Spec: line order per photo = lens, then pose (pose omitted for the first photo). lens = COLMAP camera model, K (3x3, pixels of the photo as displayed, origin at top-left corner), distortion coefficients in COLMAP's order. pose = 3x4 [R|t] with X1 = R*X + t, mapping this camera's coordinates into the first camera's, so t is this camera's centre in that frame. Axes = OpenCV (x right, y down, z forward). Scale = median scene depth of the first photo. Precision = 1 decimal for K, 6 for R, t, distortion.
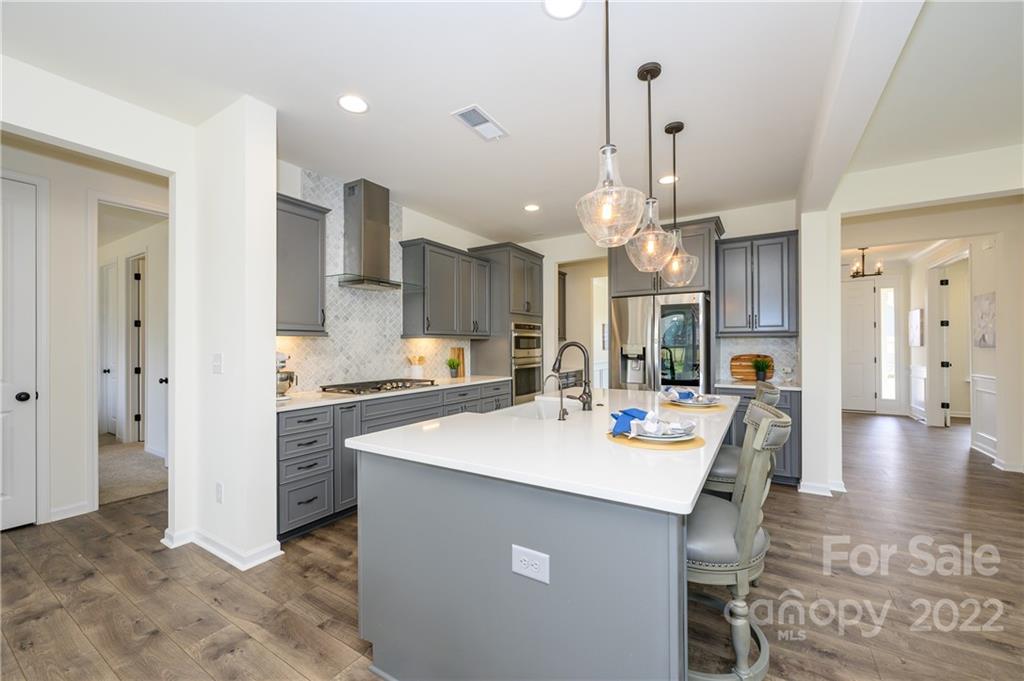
lens RADIAL K [[406.2, 0, 515.4], [0, 406.2, 344.1], [0, 0, 1]] dist [0.000029, -0.000021]
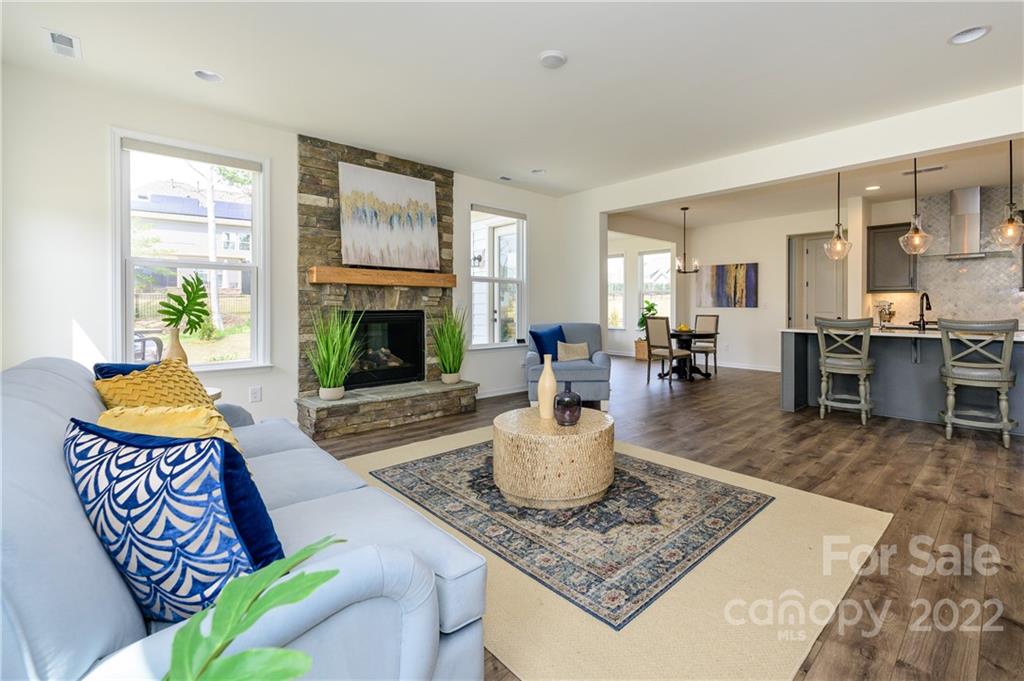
lens RADIAL K [[445.4, 0, 565.7], [0, 445.4, 311.7], [0, 0, 1]] dist [-0.005250, 0.000231]
pose [[-0.225135, 0.014547, -0.974219, 1.544564], [0.003322, 0.999894, 0.014163, 0.028753], [0.974322, -0.000047, -0.225160, -0.057893]]
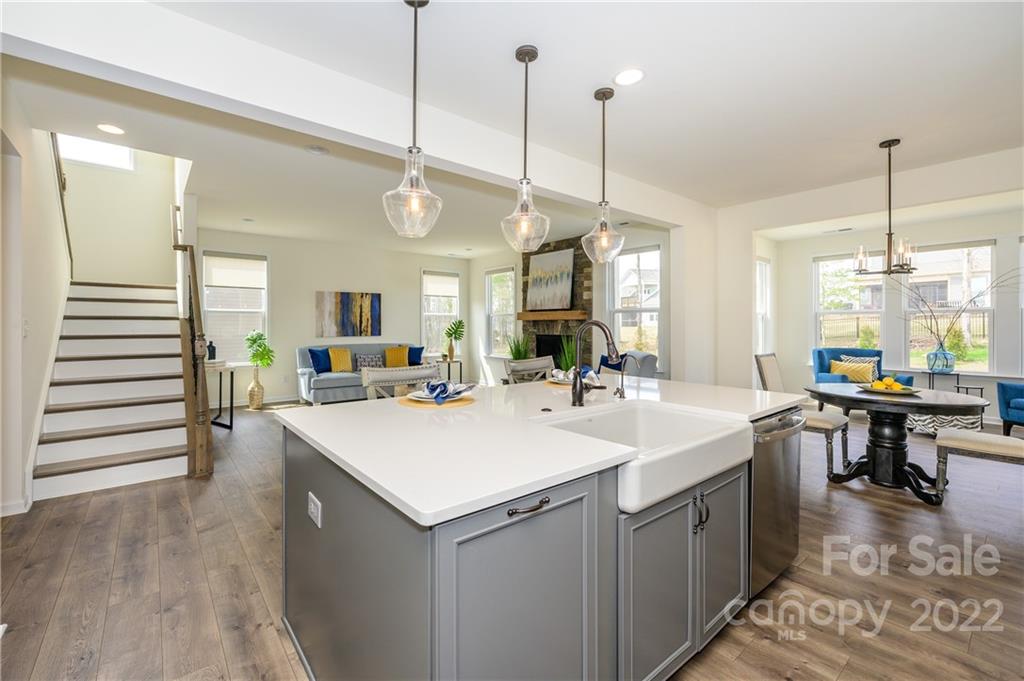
lens RADIAL K [[421.6, 0, 485.8], [0, 421.6, 329.6], [0, 0, 1]] dist [-0.004159, 0.001596]
pose [[-0.938757, -0.001957, 0.344574, 0.040132], [0.000763, 0.999970, 0.007760, 0.000351], [-0.344578, 0.007548, -0.938727, 1.144695]]
